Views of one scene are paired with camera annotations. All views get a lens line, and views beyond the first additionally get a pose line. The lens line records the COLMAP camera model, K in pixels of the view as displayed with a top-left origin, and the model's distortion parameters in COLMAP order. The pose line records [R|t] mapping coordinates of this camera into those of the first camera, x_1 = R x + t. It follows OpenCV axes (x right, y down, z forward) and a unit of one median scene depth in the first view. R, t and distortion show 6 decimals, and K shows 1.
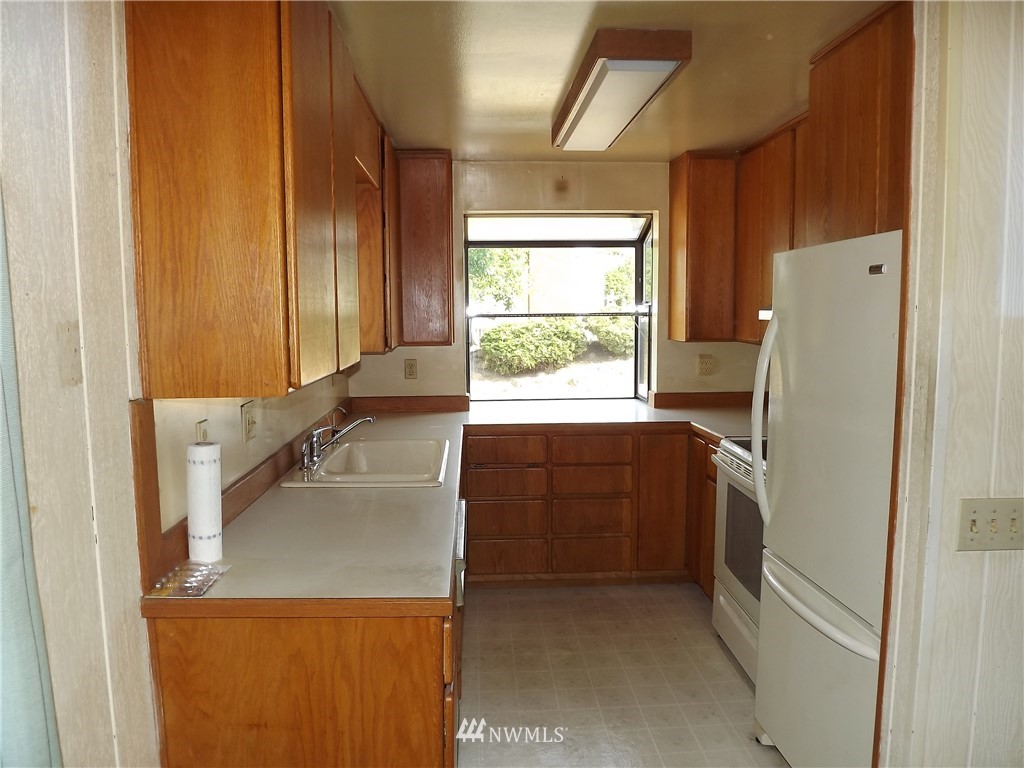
lens RADIAL K [[734.0, 0, 507.7], [0, 734.0, 382.6], [0, 0, 1]] dist [-0.099912, 0.048488]
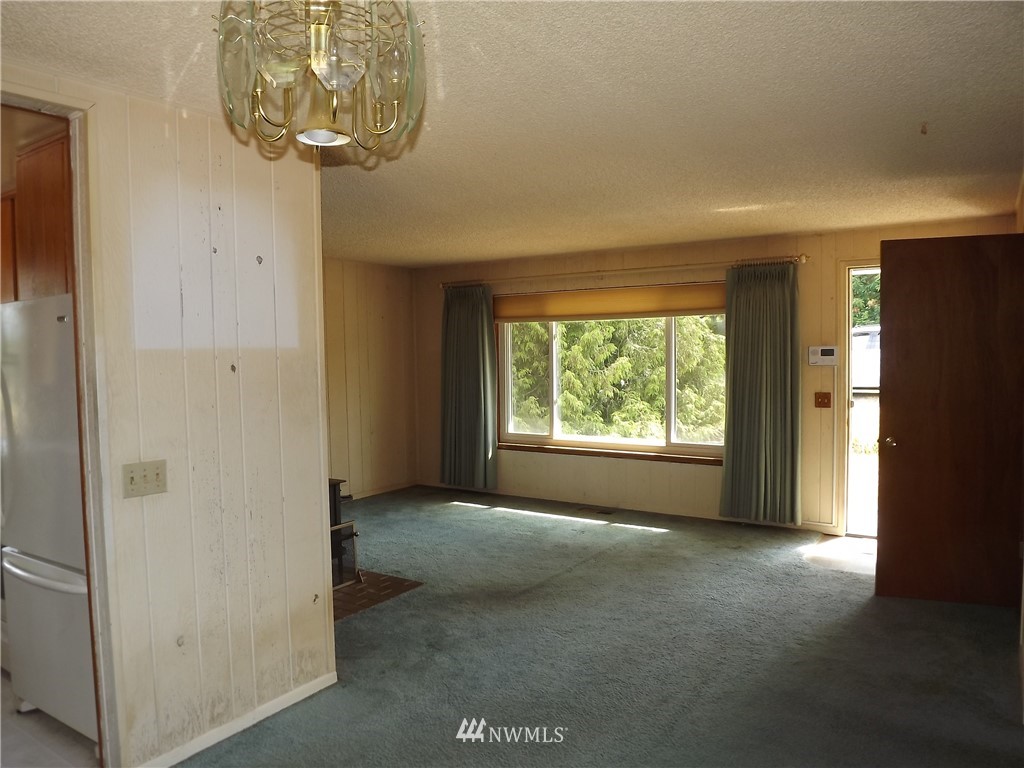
lens RADIAL K [[734.0, 0, 507.7], [0, 734.0, 382.6], [0, 0, 1]] dist [-0.099912, 0.048488]
pose [[0.606903, -0.046306, 0.793425, -0.089350], [0.095517, 0.995315, -0.014975, 0.087181], [-0.789015, 0.084874, 0.608483, -0.647517]]
